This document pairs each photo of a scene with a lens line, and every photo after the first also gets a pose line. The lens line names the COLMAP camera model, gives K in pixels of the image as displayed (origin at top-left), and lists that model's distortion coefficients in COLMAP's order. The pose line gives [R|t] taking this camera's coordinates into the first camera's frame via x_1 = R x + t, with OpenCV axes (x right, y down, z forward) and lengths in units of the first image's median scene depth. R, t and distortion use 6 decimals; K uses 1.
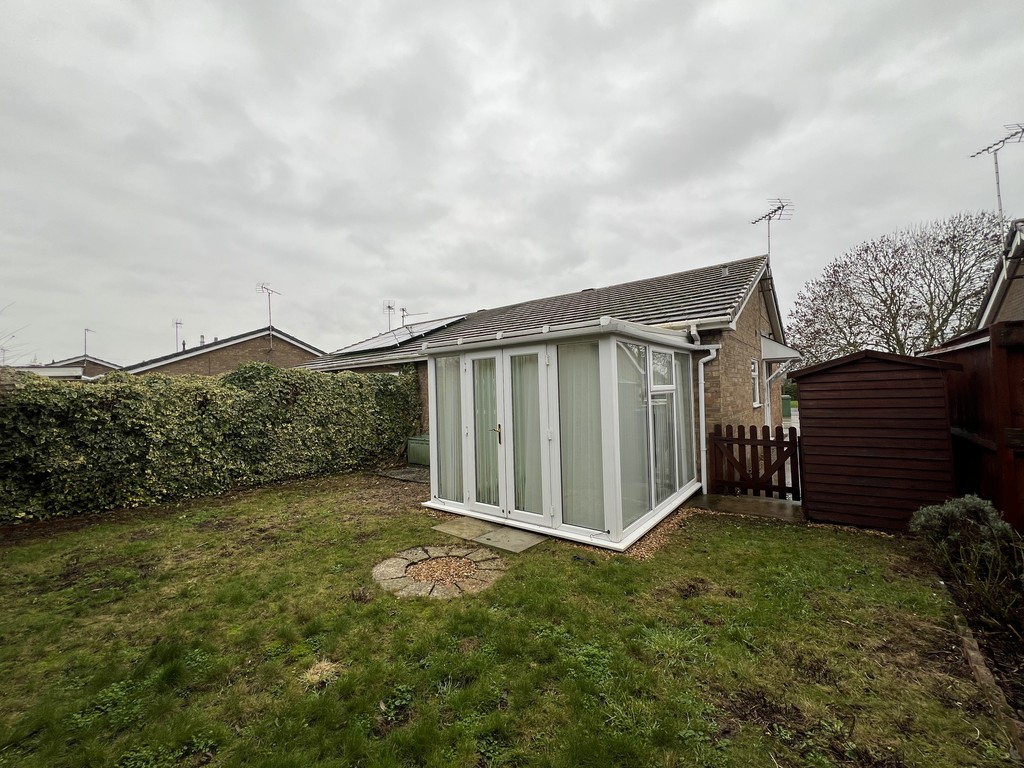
lens RADIAL K [[409.7, 0, 509.7], [0, 409.7, 382.9], [0, 0, 1]] dist [0.012294, -0.000558]
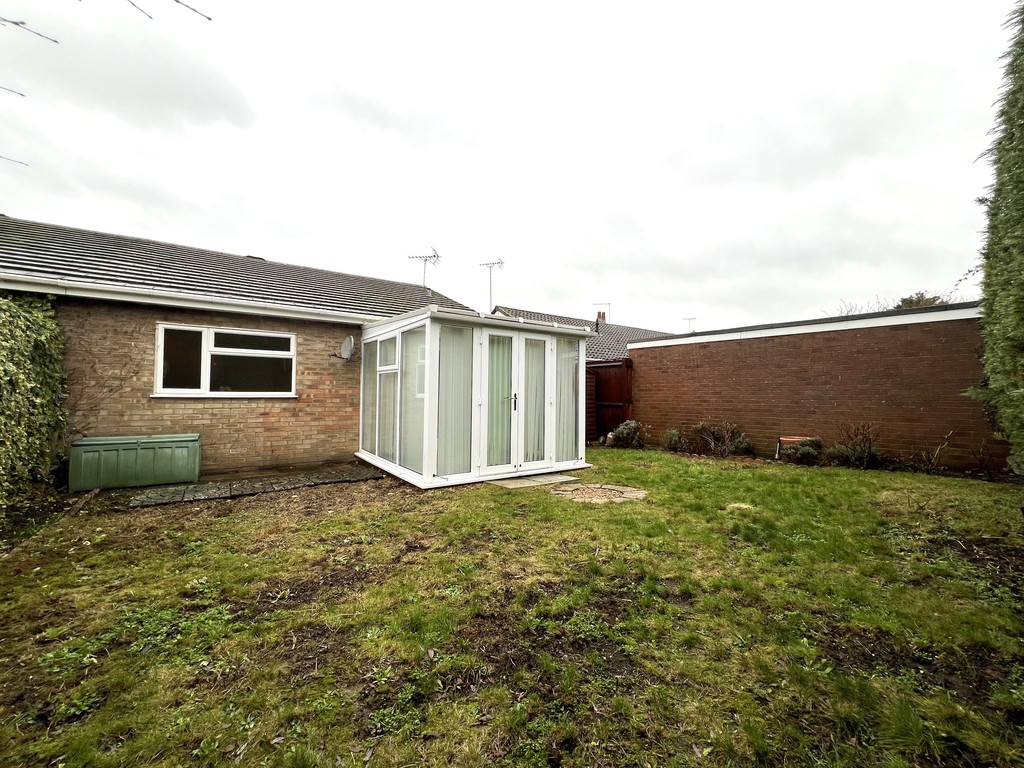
lens RADIAL K [[409.7, 0, 510.2], [0, 409.7, 384.9], [0, 0, 1]] dist [0.012294, -0.000558]
pose [[0.274034, 0.048080, 0.960517, -1.177129], [-0.031713, 0.998658, -0.040942, 0.125887], [-0.961197, -0.019241, 0.275191, 0.692622]]
